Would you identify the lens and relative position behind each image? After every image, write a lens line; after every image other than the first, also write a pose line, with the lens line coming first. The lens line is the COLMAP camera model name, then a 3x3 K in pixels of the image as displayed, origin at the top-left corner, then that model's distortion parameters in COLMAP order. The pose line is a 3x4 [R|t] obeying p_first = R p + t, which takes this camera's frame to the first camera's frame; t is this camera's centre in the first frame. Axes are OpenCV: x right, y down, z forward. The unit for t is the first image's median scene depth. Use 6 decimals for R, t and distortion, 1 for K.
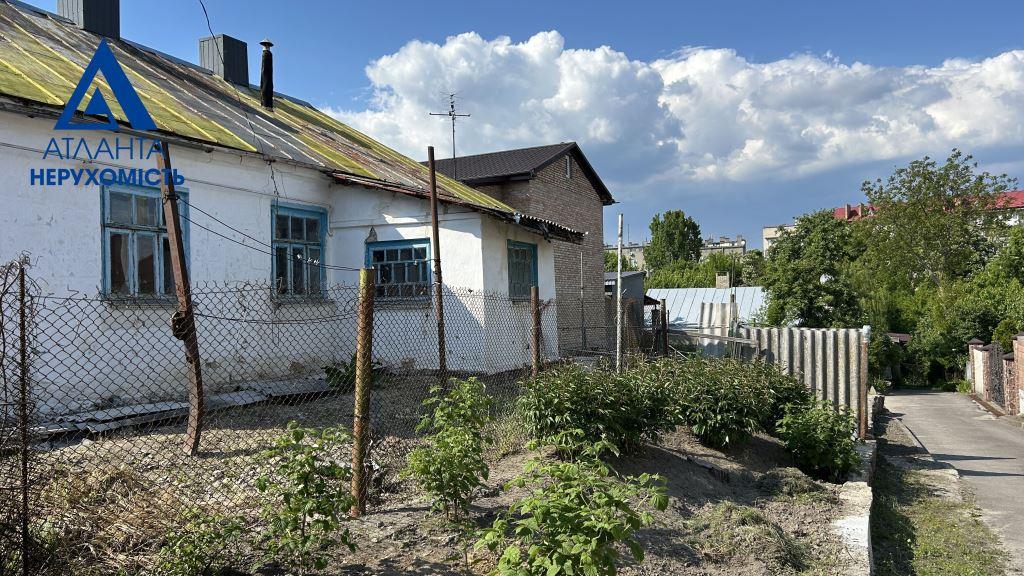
lens RADIAL K [[721.2, 0, 512.2], [0, 721.2, 287.9], [0, 0, 1]] dist [0.001295, 0.000925]
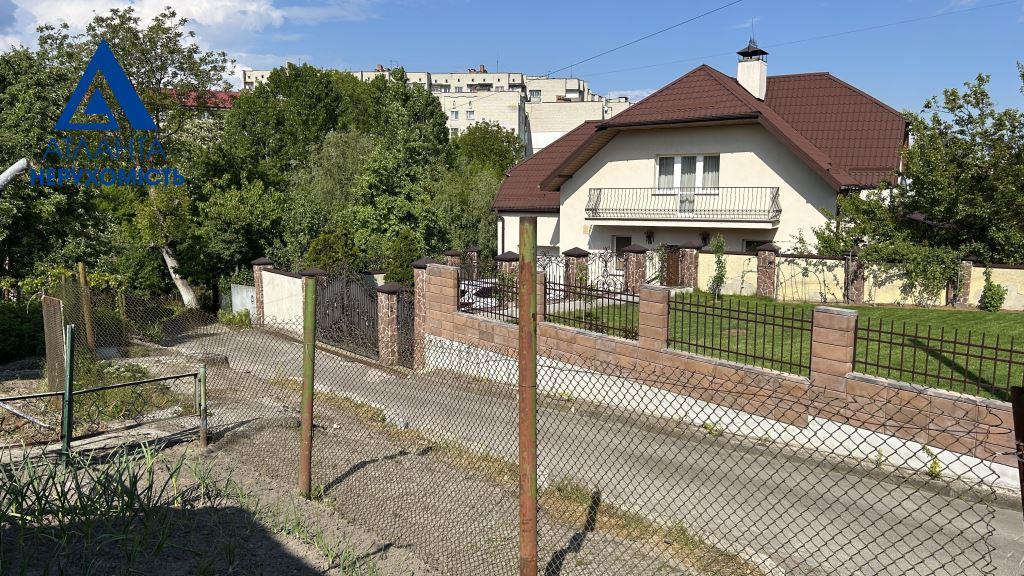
lens RADIAL K [[721.2, 0, 513.3], [0, 721.2, 285.1], [0, 0, 1]] dist [0.001295, 0.000925]
pose [[0.404276, -0.084064, 0.910766, 0.021537], [-0.061007, 0.991071, 0.118557, -0.007152], [-0.912600, -0.103493, 0.395538, 0.312956]]
